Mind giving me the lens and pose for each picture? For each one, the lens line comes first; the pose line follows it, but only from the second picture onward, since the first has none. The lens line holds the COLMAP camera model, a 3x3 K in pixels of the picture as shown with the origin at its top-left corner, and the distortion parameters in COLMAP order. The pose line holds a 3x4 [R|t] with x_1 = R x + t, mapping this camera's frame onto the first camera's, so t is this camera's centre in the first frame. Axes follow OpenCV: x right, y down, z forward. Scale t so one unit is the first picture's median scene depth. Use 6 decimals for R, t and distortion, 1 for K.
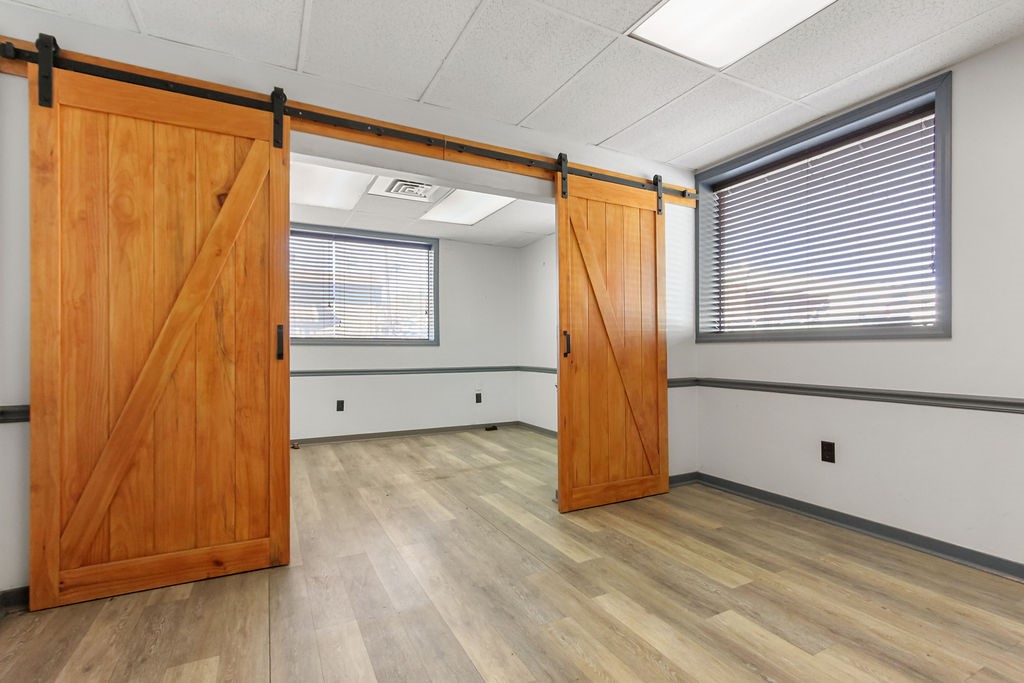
lens RADIAL K [[469.6, 0, 515.3], [0, 469.6, 347.3], [0, 0, 1]] dist [0.000835, 0.002592]
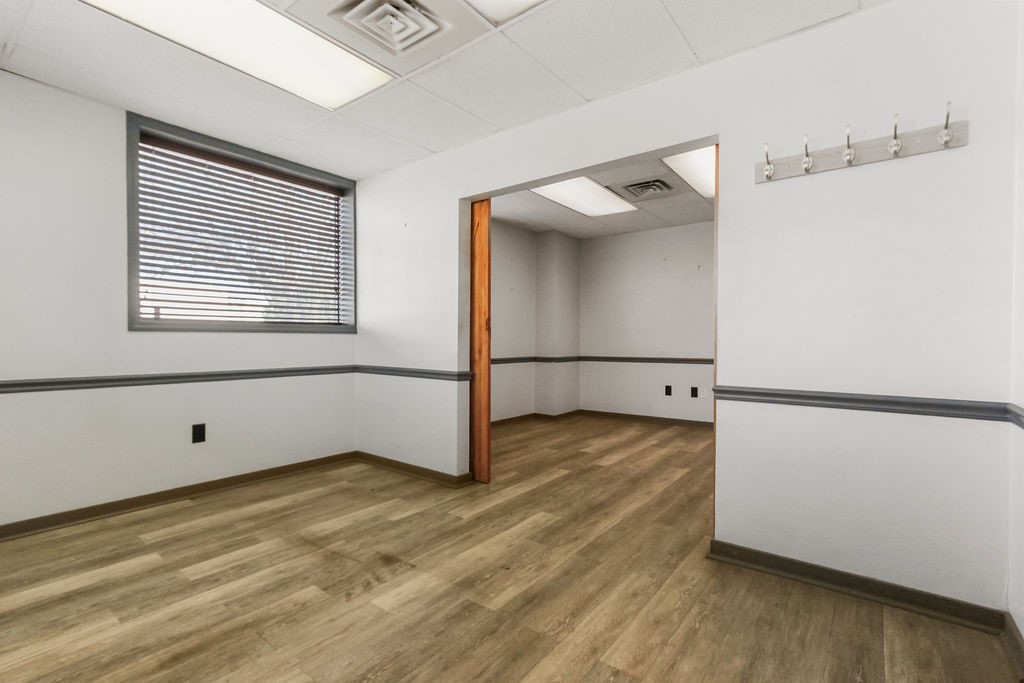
lens RADIAL K [[469.6, 0, 511.5], [0, 469.6, 341.3], [0, 0, 1]] dist [0.000835, 0.002592]
pose [[-0.411763, -0.002608, 0.911287, -0.871172], [-0.006445, 0.999979, -0.000050, 0.008871], [-0.911268, -0.005894, -0.411772, 1.287985]]
